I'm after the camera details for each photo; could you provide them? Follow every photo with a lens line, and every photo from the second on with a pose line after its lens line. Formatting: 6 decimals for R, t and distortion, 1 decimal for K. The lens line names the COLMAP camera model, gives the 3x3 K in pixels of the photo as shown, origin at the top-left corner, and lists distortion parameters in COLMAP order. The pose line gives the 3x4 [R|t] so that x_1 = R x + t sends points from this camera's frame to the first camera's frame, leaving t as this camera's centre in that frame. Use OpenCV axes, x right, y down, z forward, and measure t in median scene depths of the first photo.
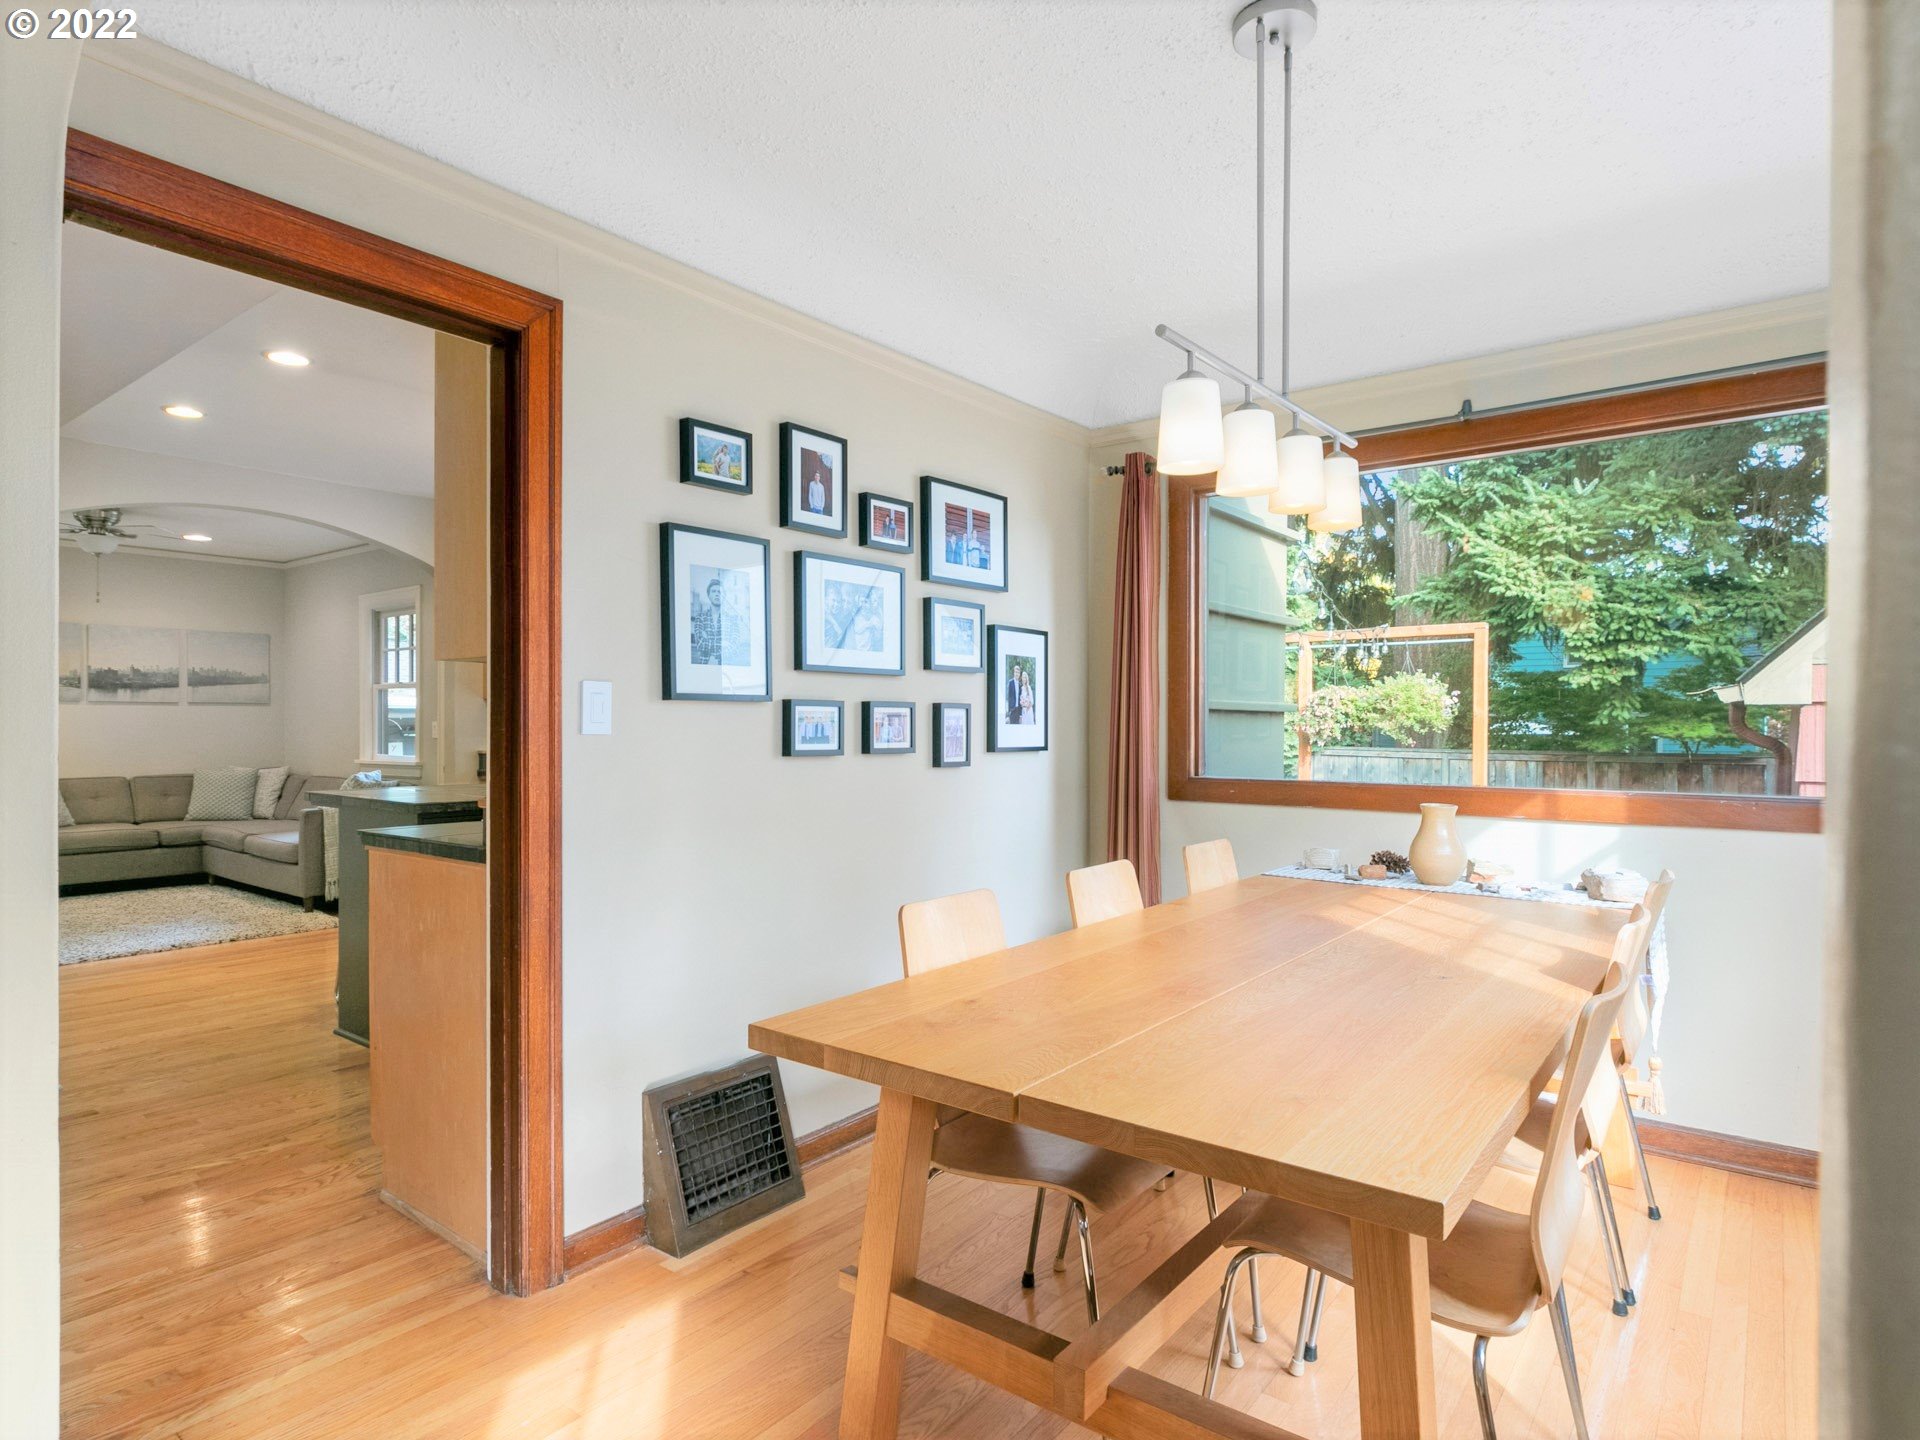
lens RADIAL K [[1061.7, 0, 969.1], [0, 1061.7, 730.0], [0, 0, 1]] dist [-0.000412, 0.000119]
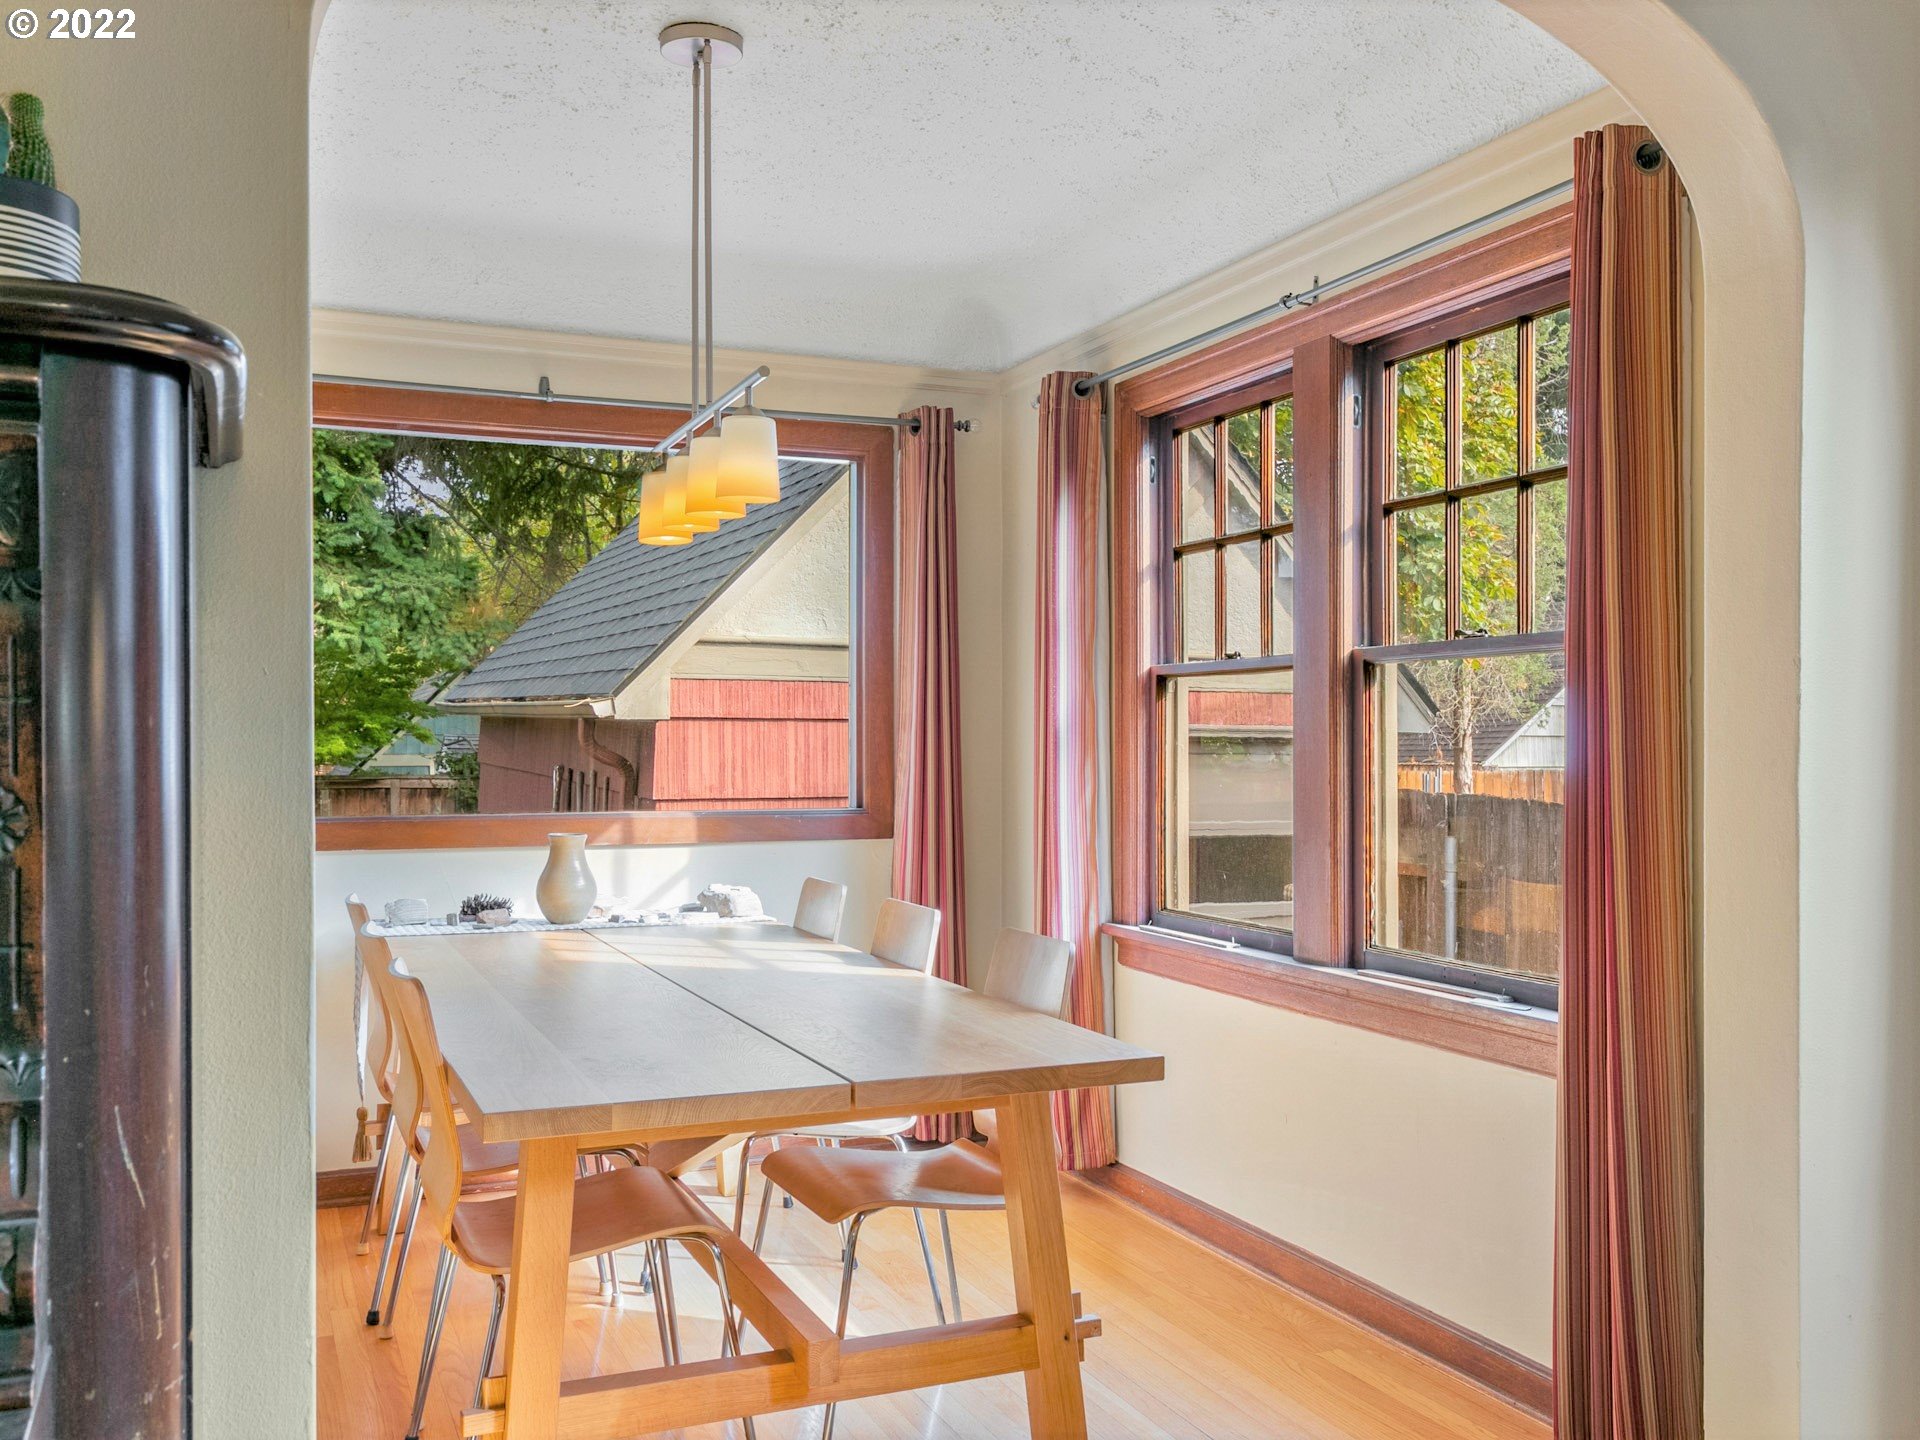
lens RADIAL K [[1720.4, 0, 958.9], [0, 1720.4, 720.6], [0, 0, 1]] dist [0.000999, -0.000252]
pose [[0.482943, 0.006381, 0.875628, -0.196700], [0.004679, 0.999940, -0.009868, -0.002989], [-0.875639, 0.008863, 0.482885, 0.002352]]
